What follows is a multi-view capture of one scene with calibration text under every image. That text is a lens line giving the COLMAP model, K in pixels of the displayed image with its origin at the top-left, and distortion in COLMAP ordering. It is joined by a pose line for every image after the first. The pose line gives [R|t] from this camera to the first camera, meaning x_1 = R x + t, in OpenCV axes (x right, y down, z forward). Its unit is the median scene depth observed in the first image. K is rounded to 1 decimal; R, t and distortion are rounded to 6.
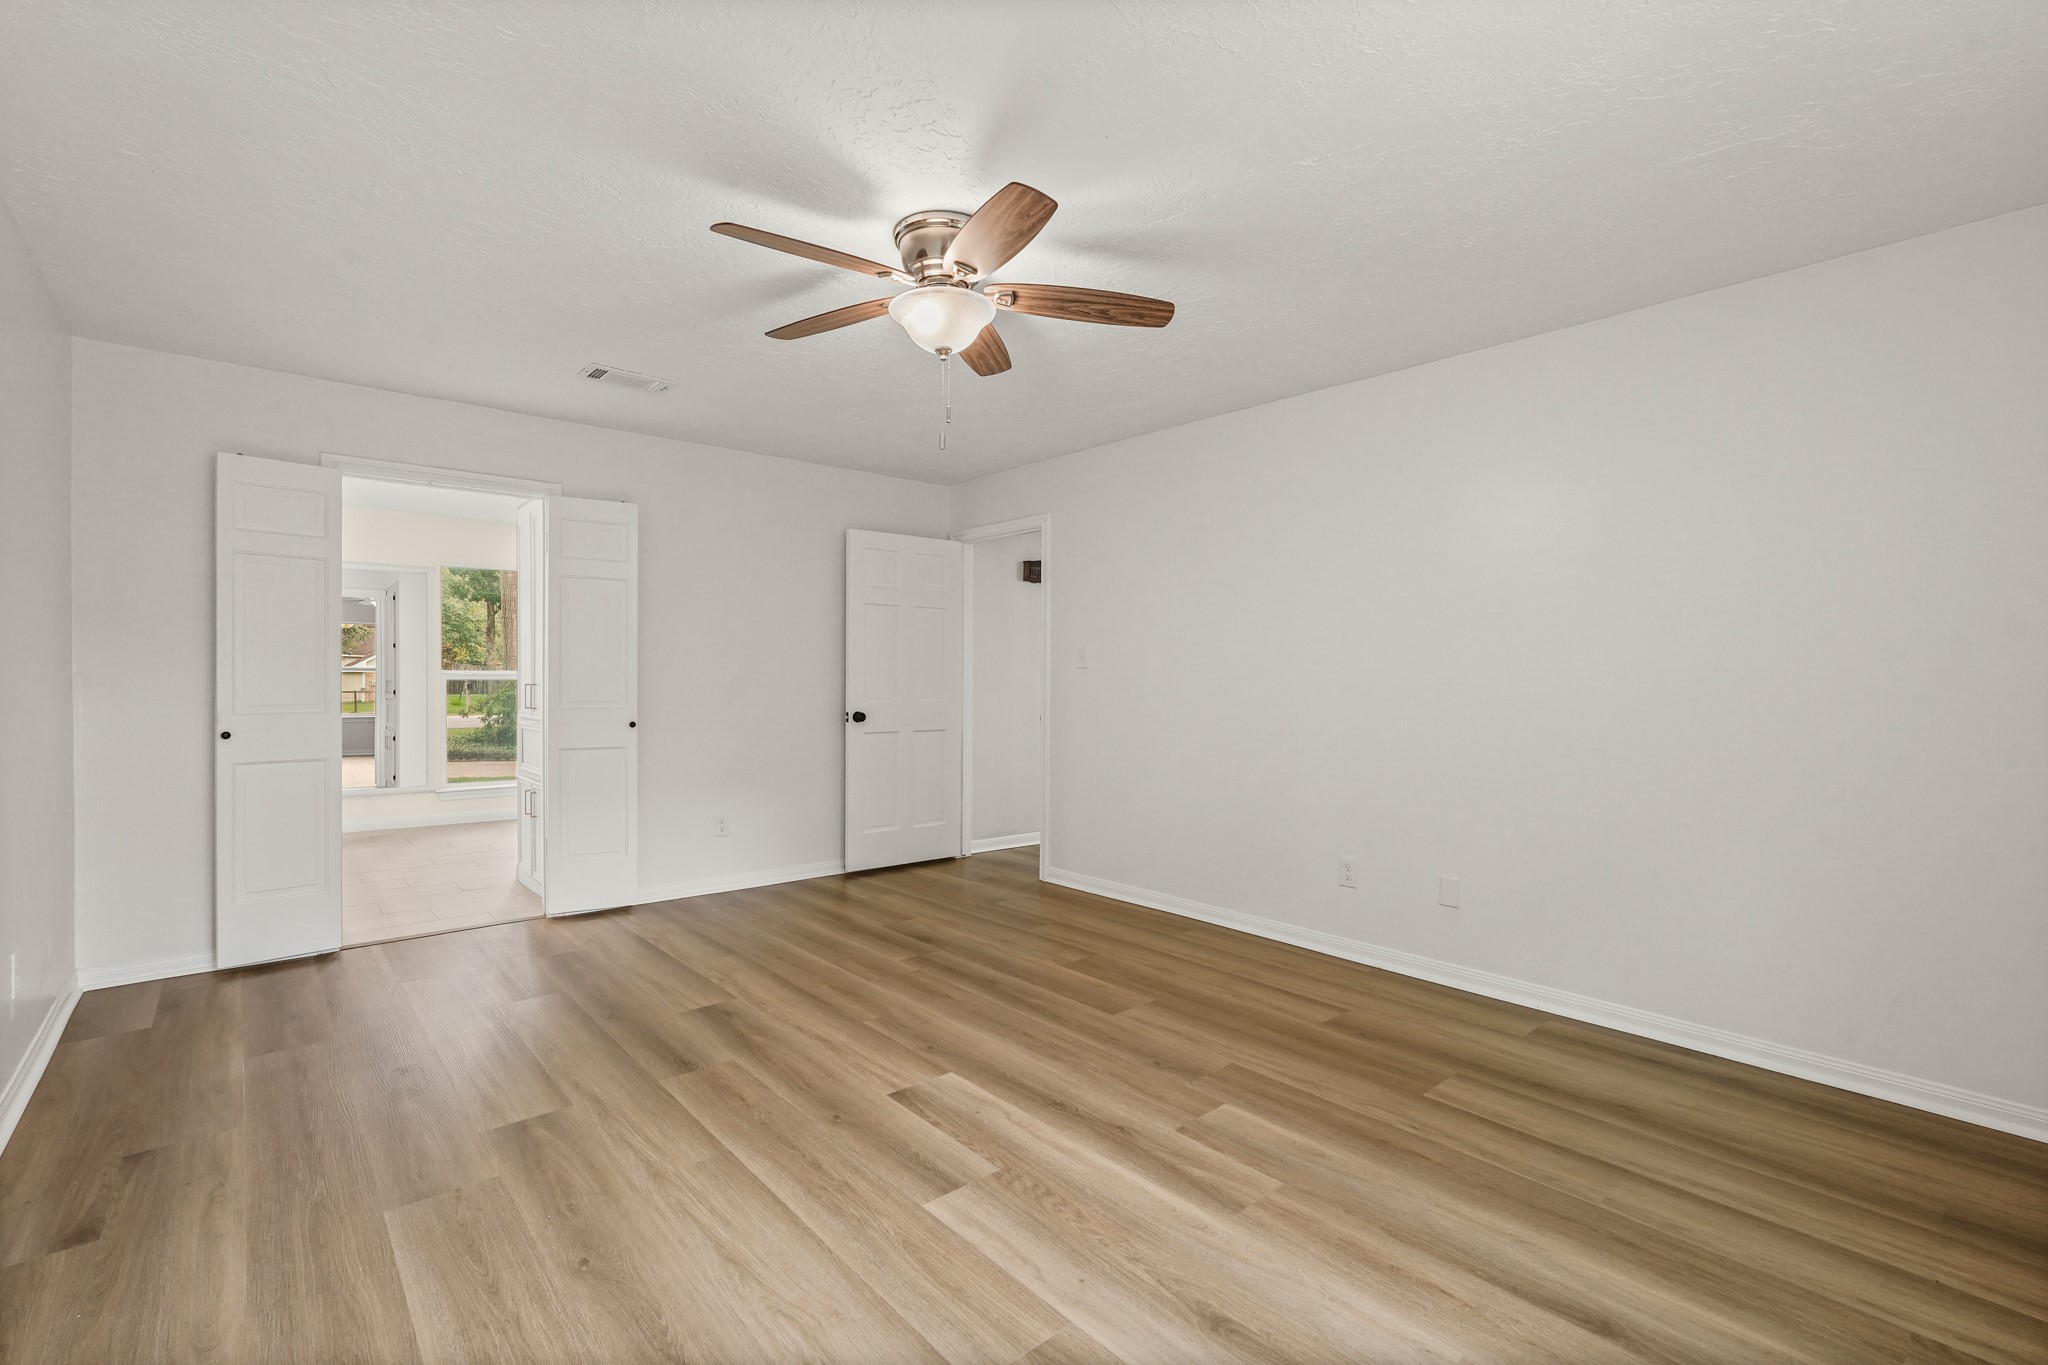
lens RADIAL K [[911.0, 0, 1023.1], [0, 911.0, 680.0], [0, 0, 1]] dist [-0.018187, 0.008757]
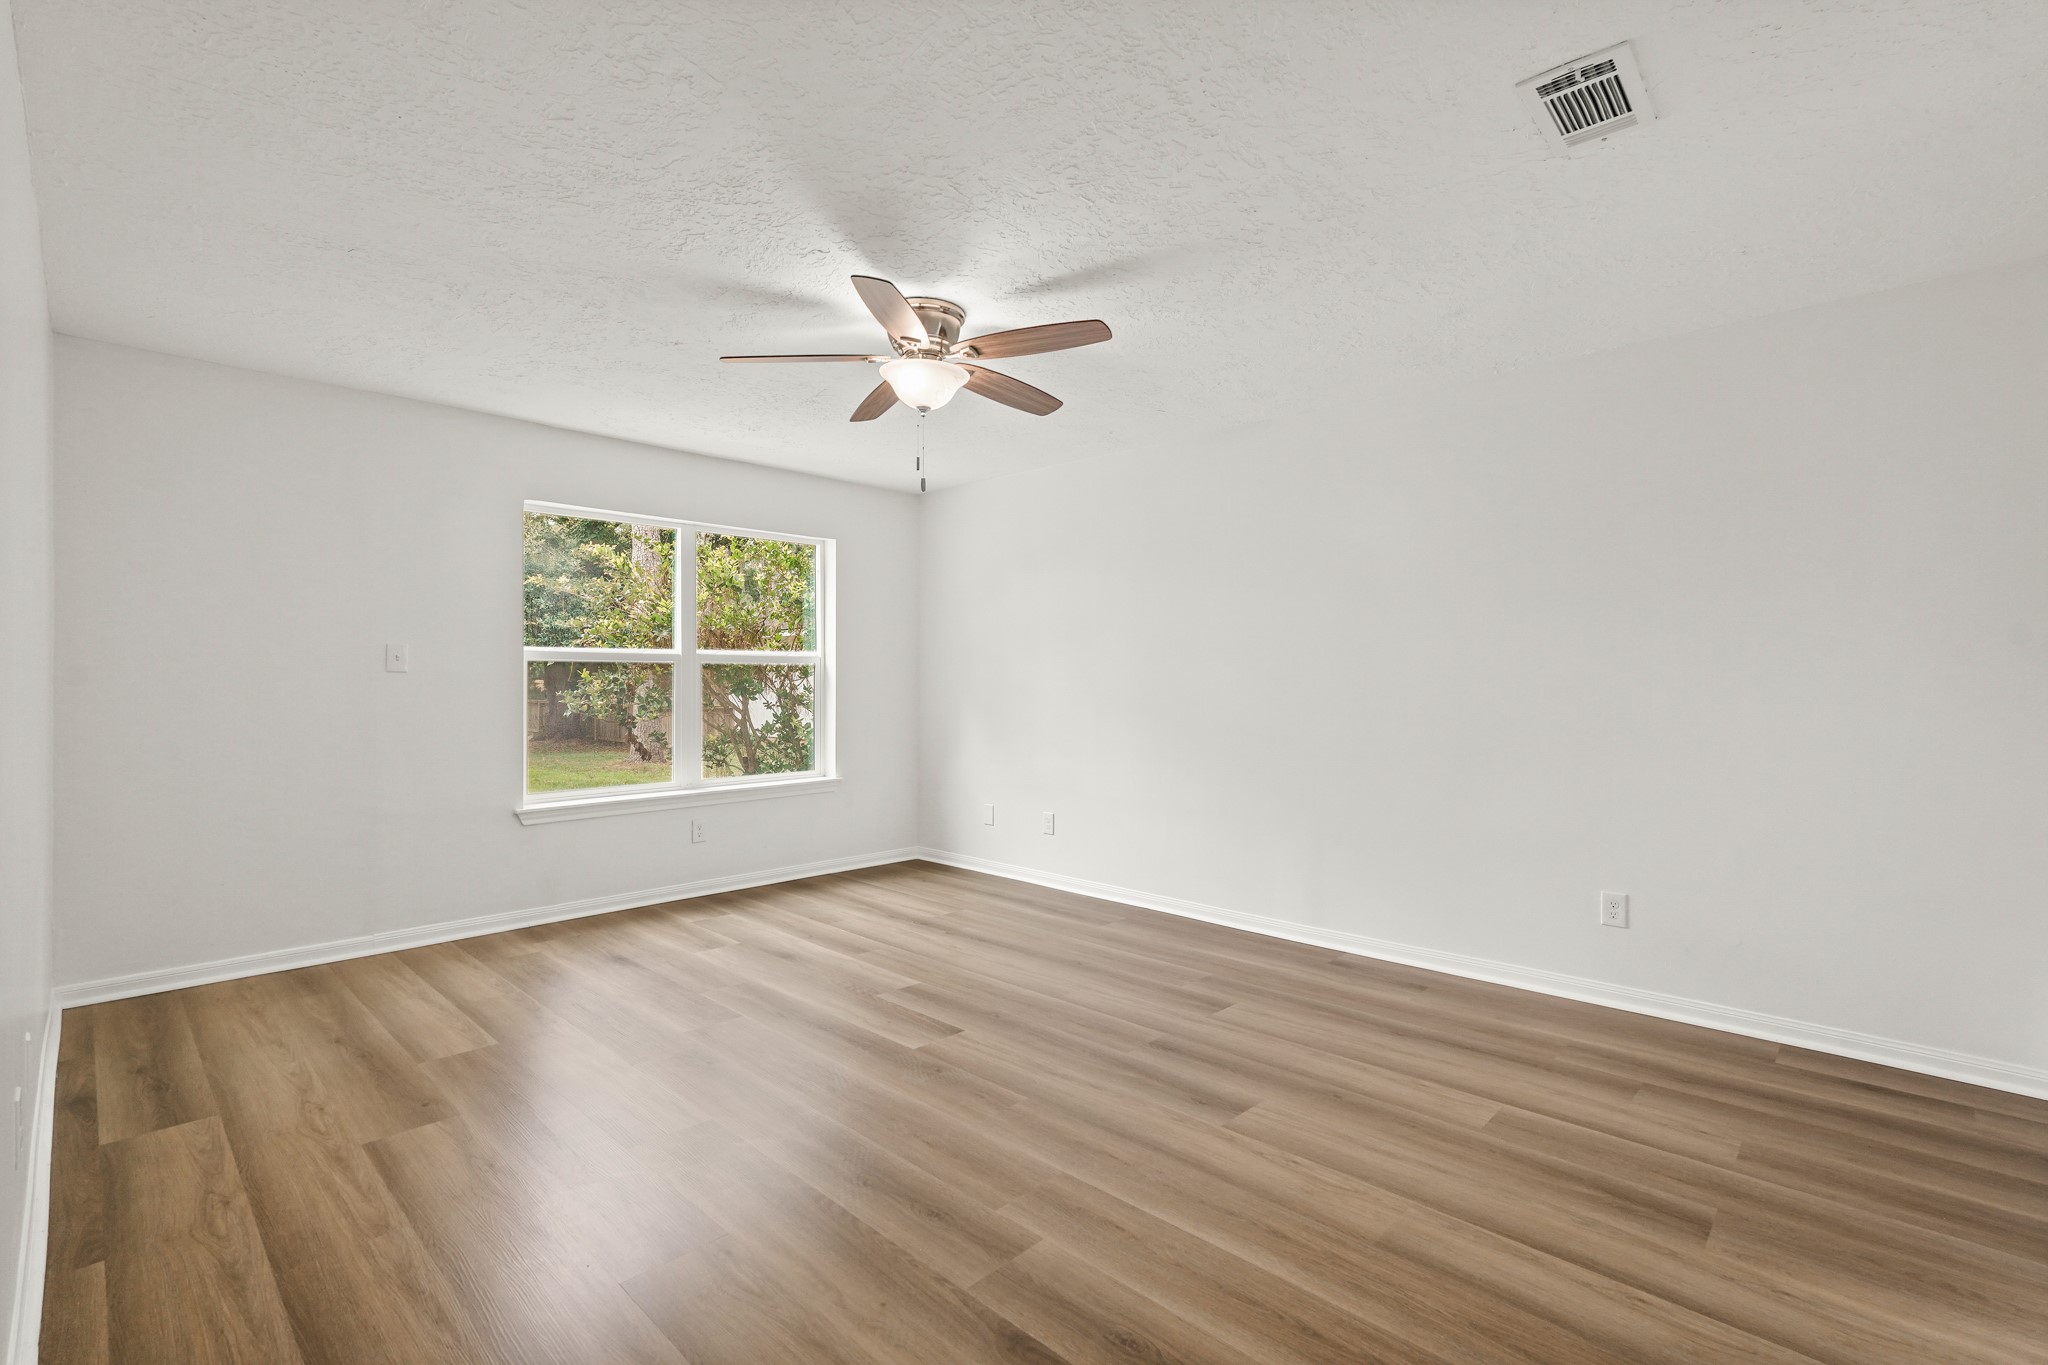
lens RADIAL K [[911.0, 0, 1023.1], [0, 911.0, 680.0], [0, 0, 1]] dist [-0.018187, 0.008757]
pose [[-0.995655, -0.007274, -0.092838, -0.107770], [-0.007188, 0.999973, -0.001266, -0.005499], [0.092845, -0.000593, -0.995680, 2.130459]]
